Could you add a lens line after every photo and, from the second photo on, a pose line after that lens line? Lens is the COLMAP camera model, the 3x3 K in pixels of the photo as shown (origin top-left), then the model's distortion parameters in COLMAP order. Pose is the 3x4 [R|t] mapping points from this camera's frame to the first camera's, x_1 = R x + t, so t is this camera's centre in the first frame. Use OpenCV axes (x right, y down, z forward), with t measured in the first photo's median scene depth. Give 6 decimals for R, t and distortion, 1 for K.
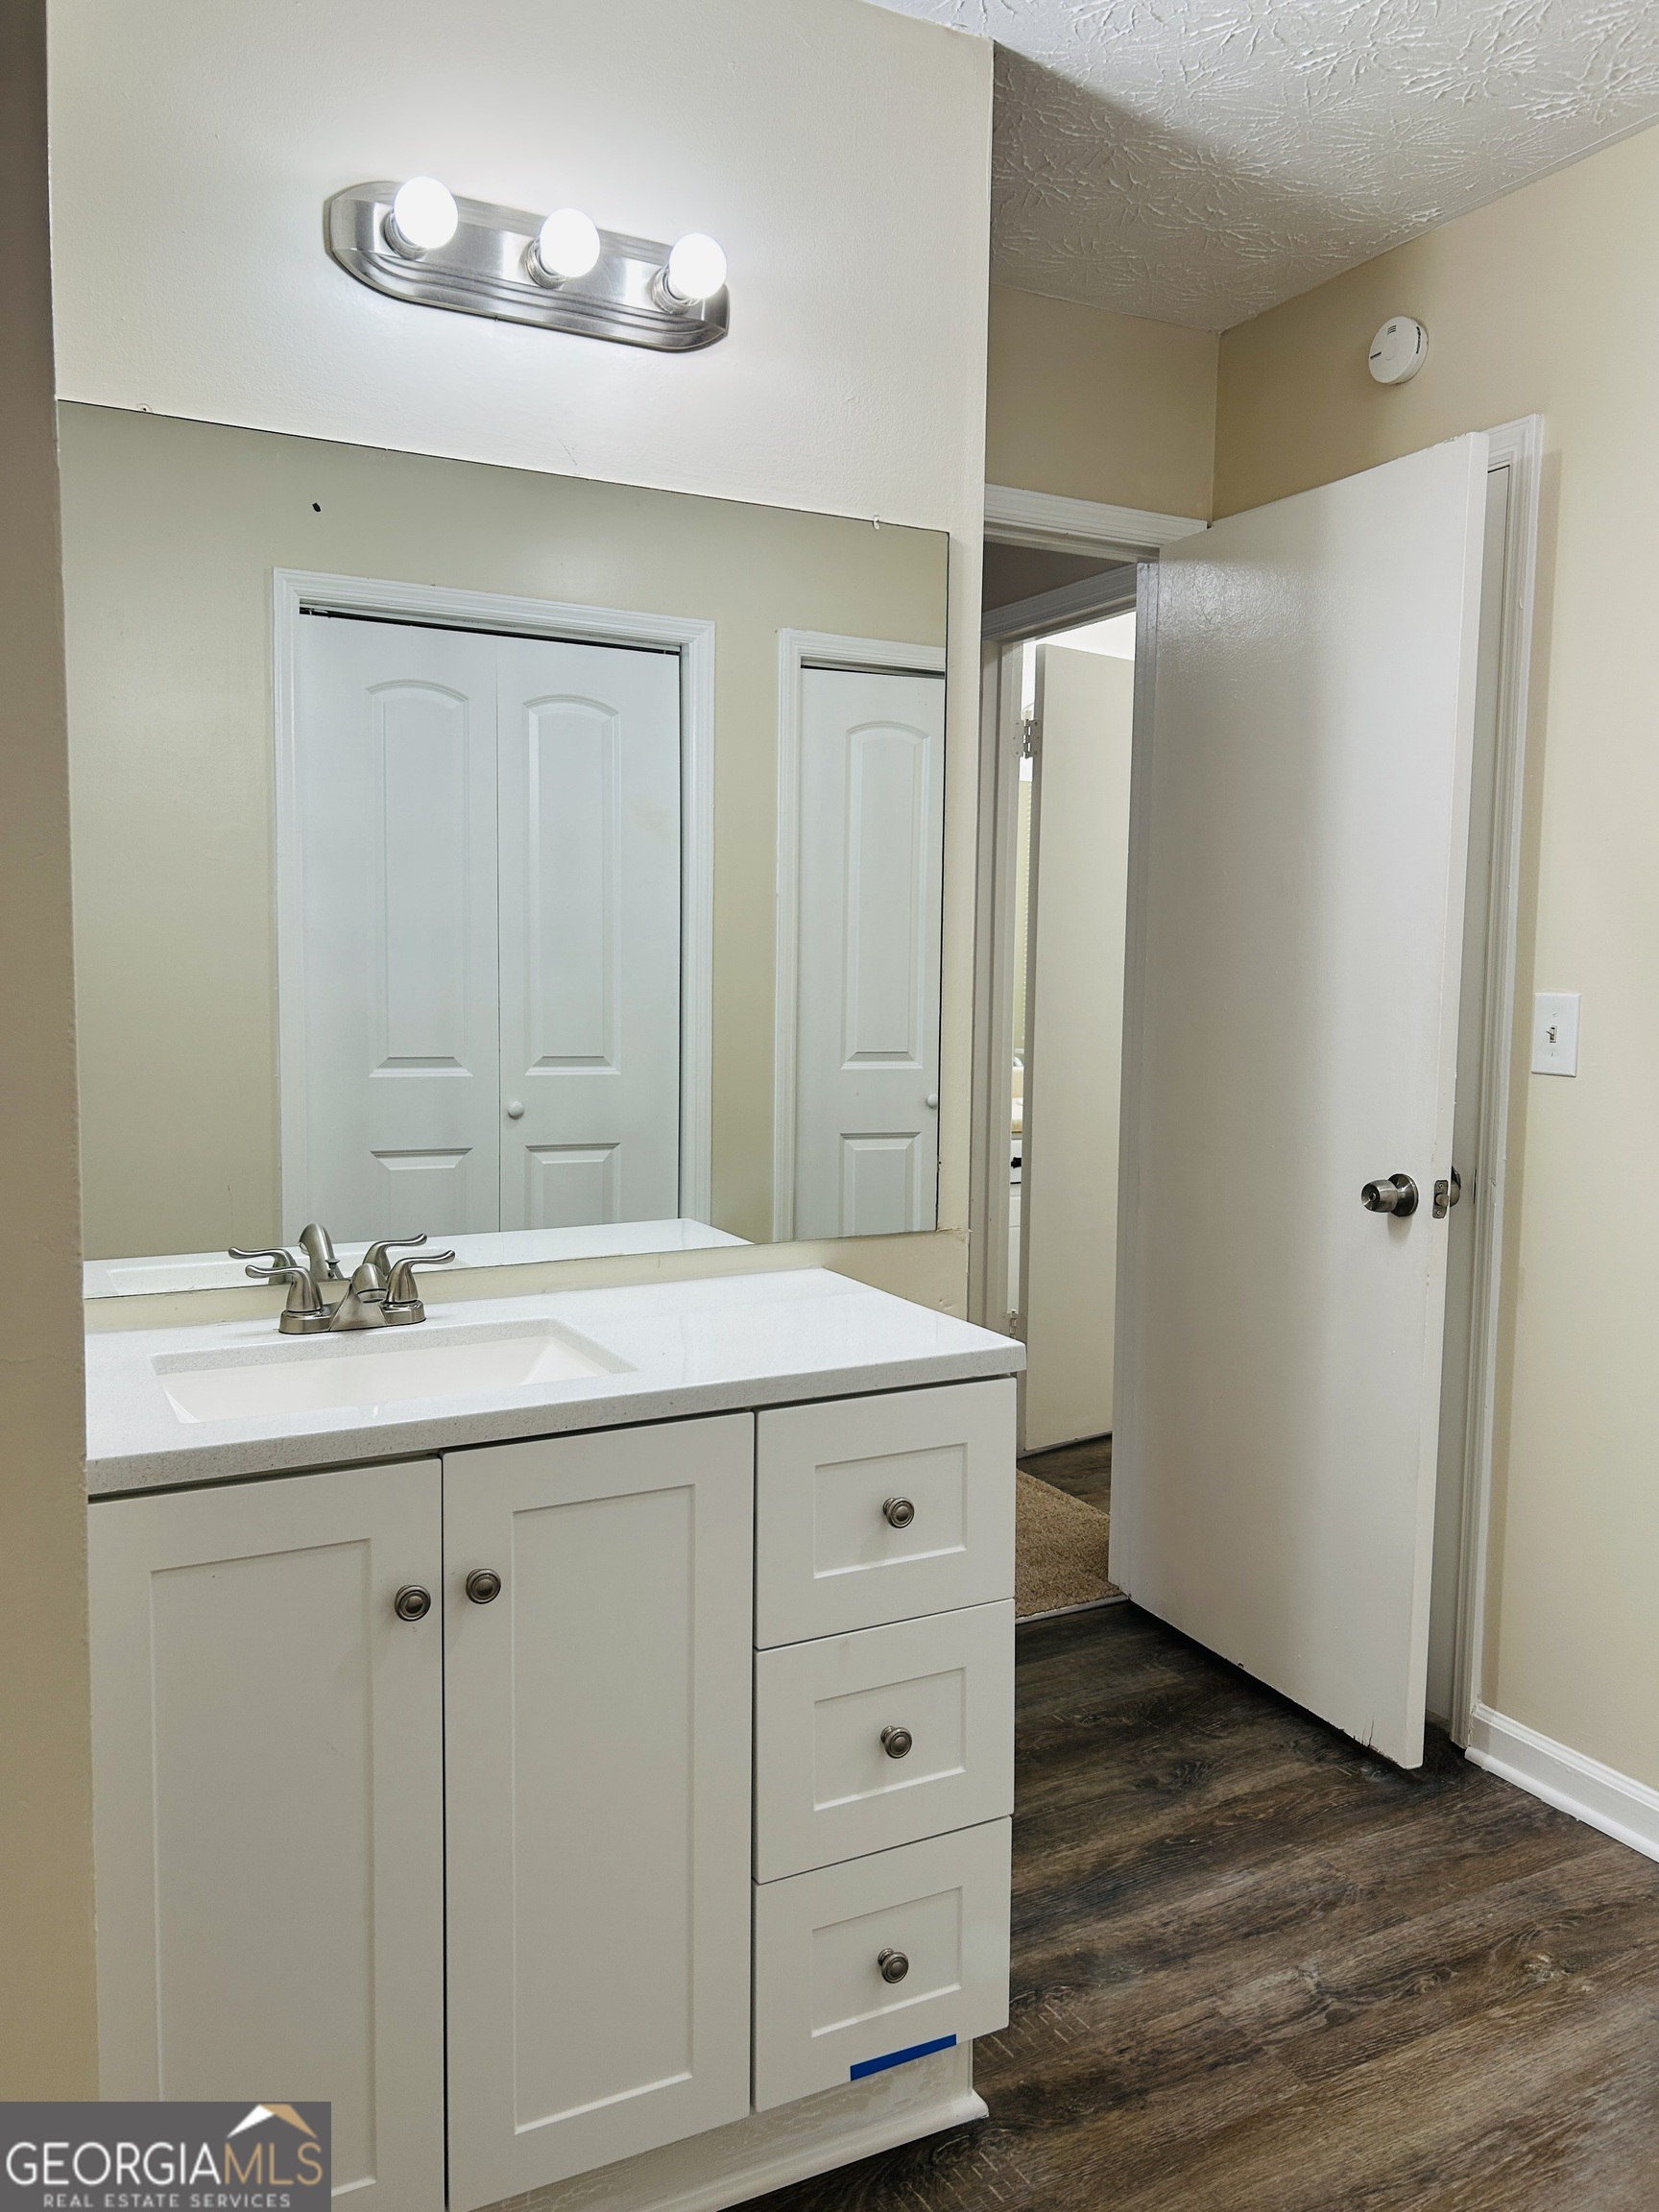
lens RADIAL K [[1662.3, 0, 835.1], [0, 1662.3, 1101.1], [0, 0, 1]] dist [0.052568, -0.063138]
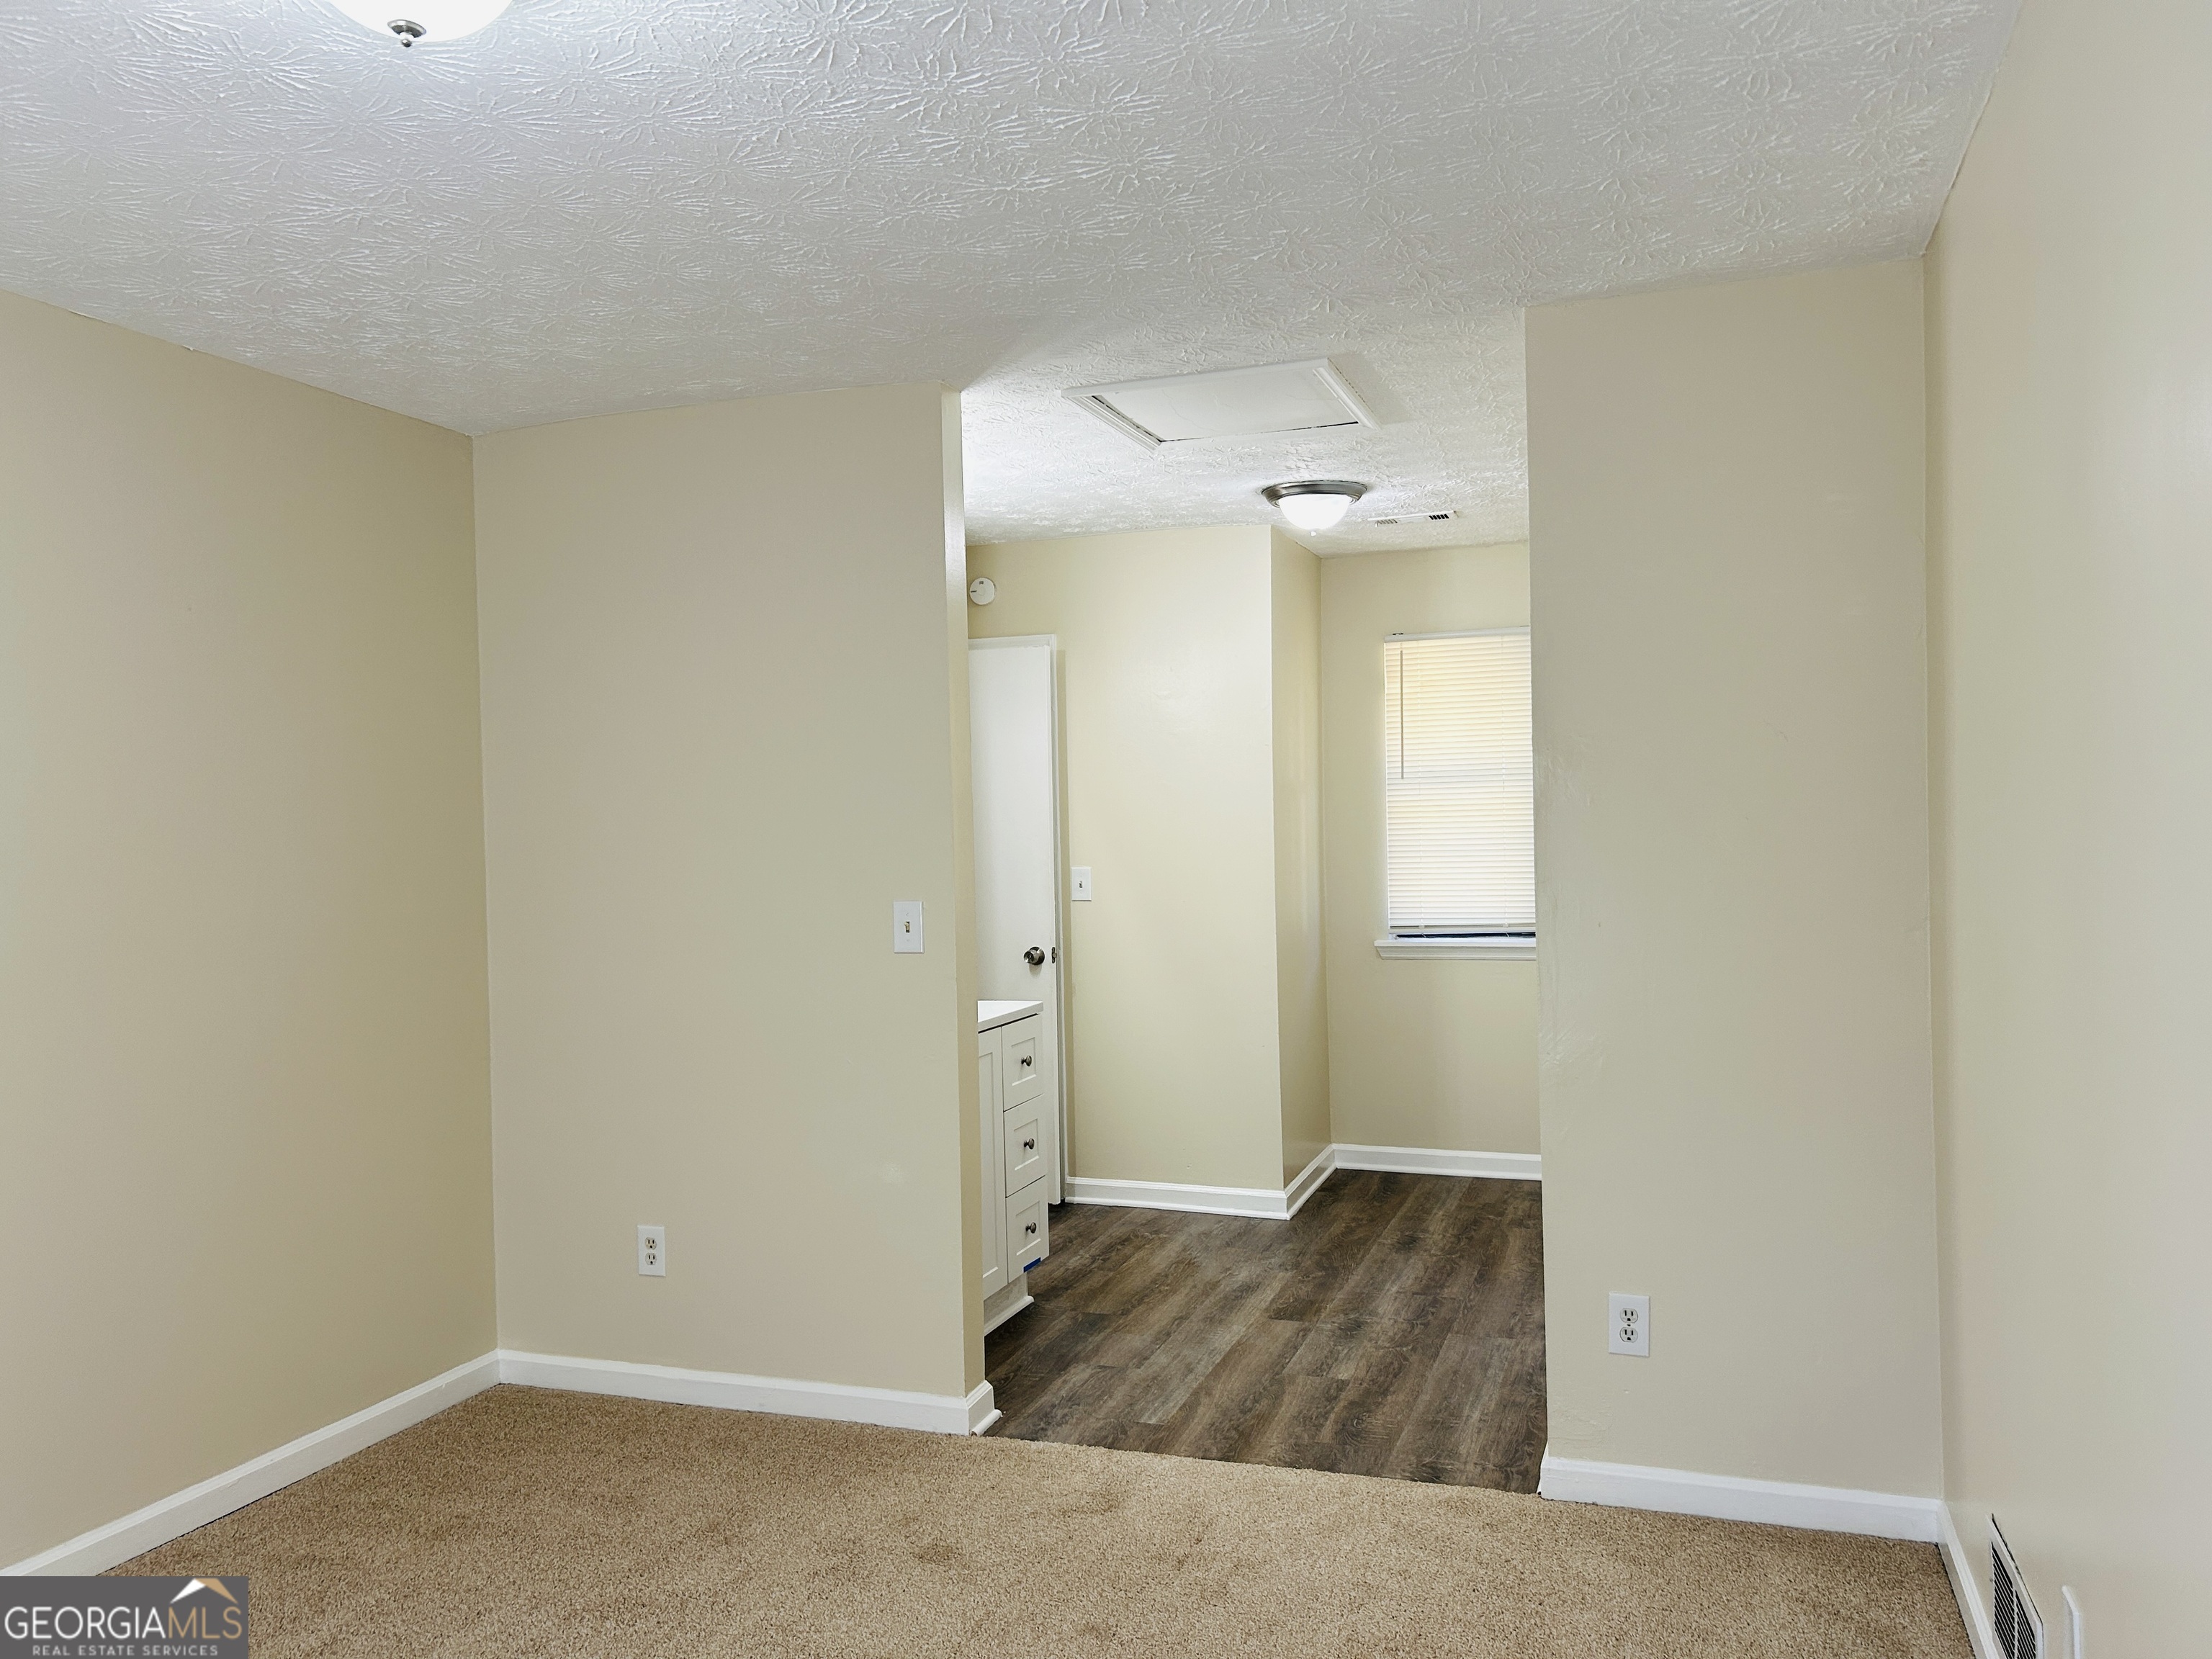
lens RADIAL K [[1662.3, 0, 1095.7], [0, 1662.3, 843.7], [0, 0, 1]] dist [0.052568, -0.063138]
pose [[0.733835, -0.034530, 0.678449, -1.402011], [0.092661, 0.994461, -0.049613, 0.027199], [-0.672978, 0.099274, 0.732970, -0.927779]]
